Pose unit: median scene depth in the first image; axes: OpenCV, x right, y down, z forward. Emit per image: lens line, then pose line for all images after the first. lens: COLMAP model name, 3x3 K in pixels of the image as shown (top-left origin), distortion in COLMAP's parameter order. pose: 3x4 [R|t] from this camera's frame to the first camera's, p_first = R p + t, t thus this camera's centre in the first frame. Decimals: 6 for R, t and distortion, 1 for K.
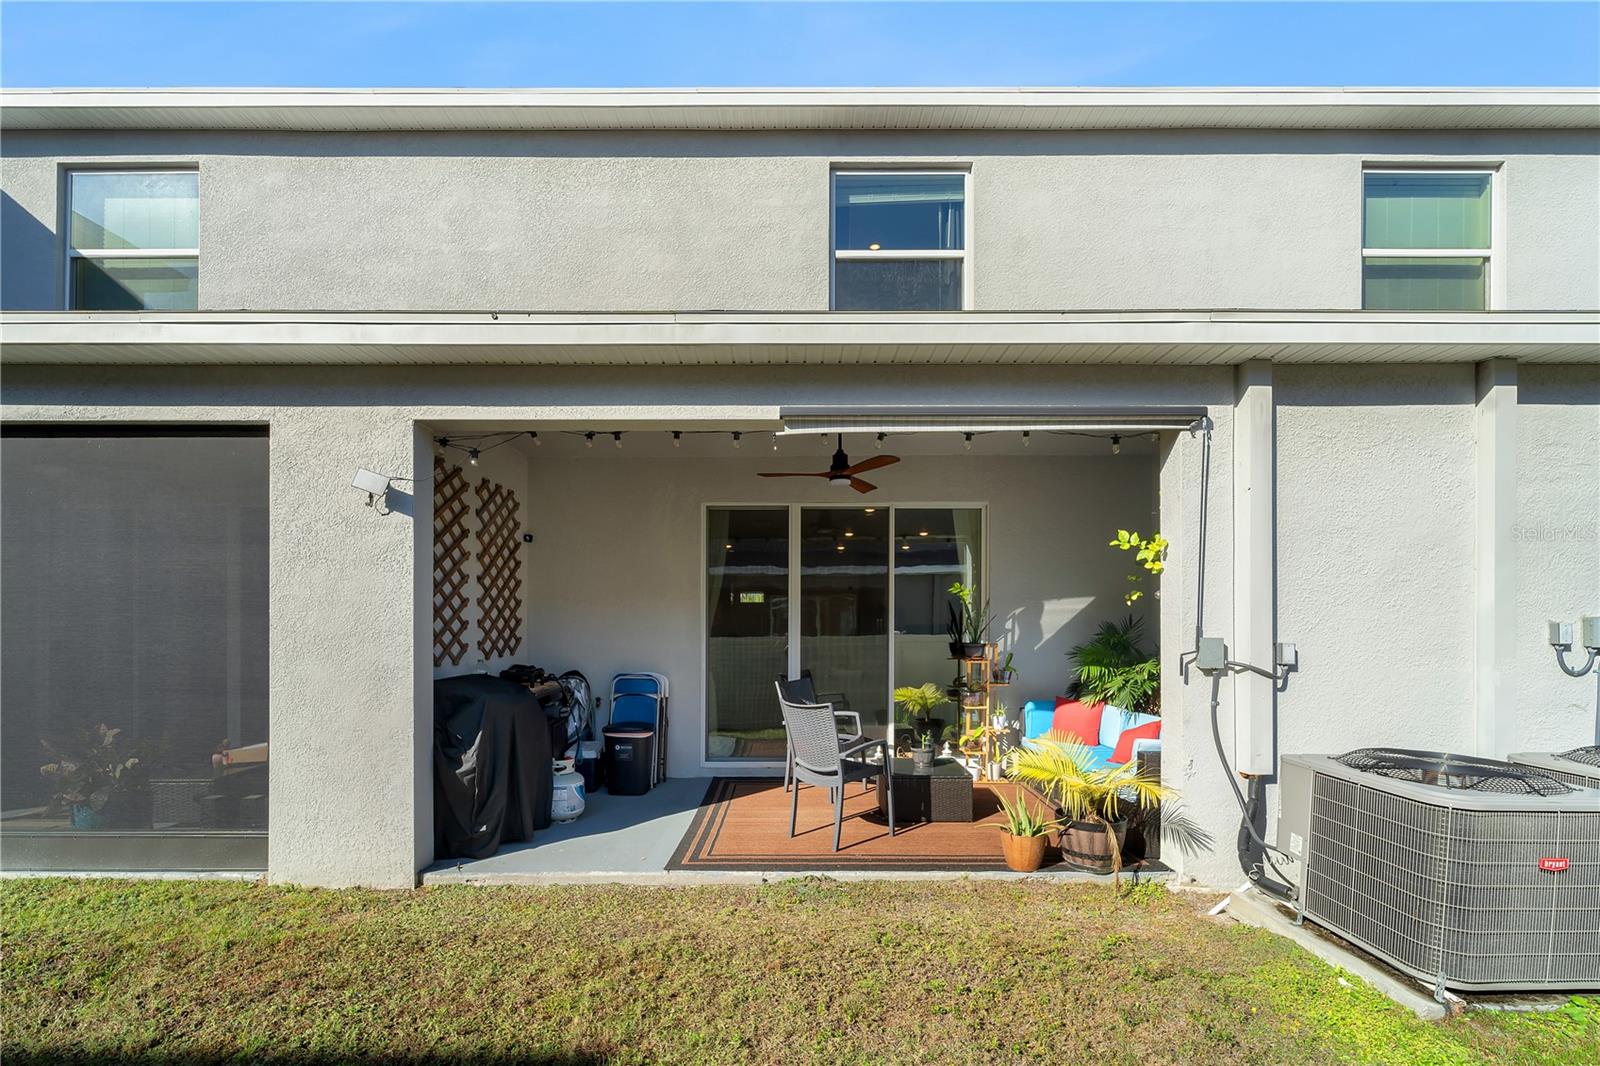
lens RADIAL K [[703.6, 0, 786.0], [0, 703.6, 632.8], [0, 0, 1]] dist [0.002910, -0.000801]
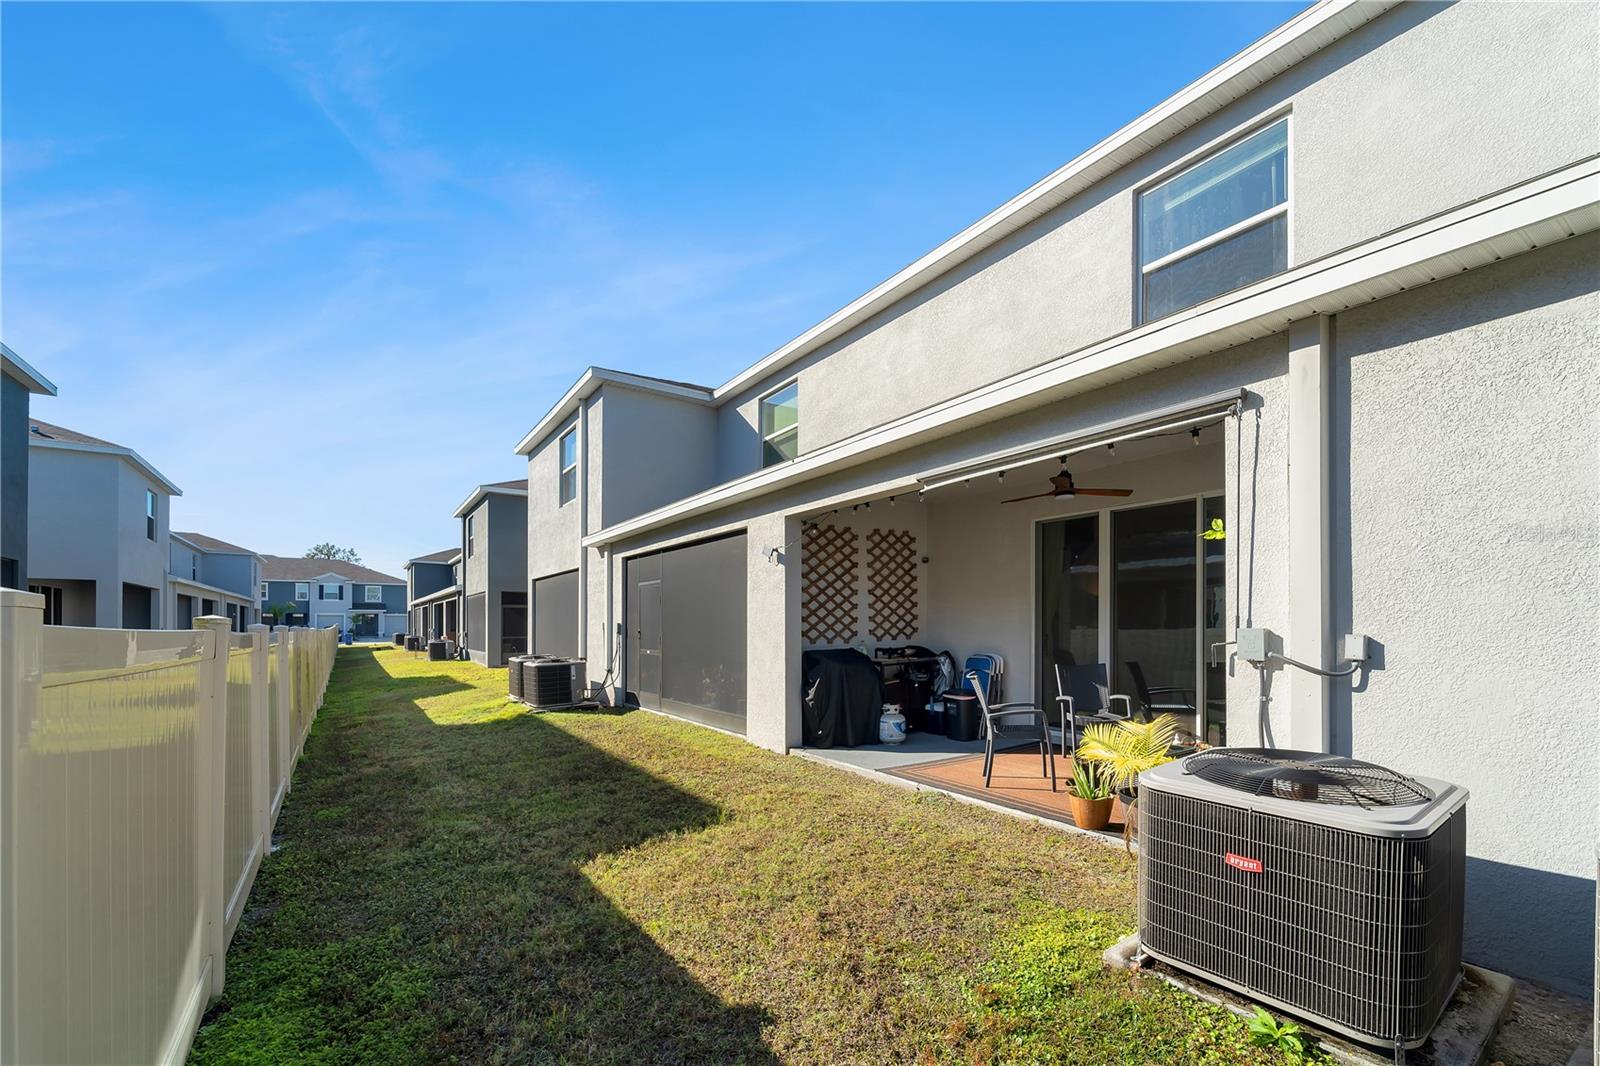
lens RADIAL K [[703.6, 0, 837.0], [0, 703.6, 628.8], [0, 0, 1]] dist [0.002910, -0.000801]
pose [[0.571494, 0.003494, -0.820599, 1.040354], [0.003911, 0.999968, 0.006982, -0.001723], [0.820597, -0.007199, 0.571462, -0.001004]]
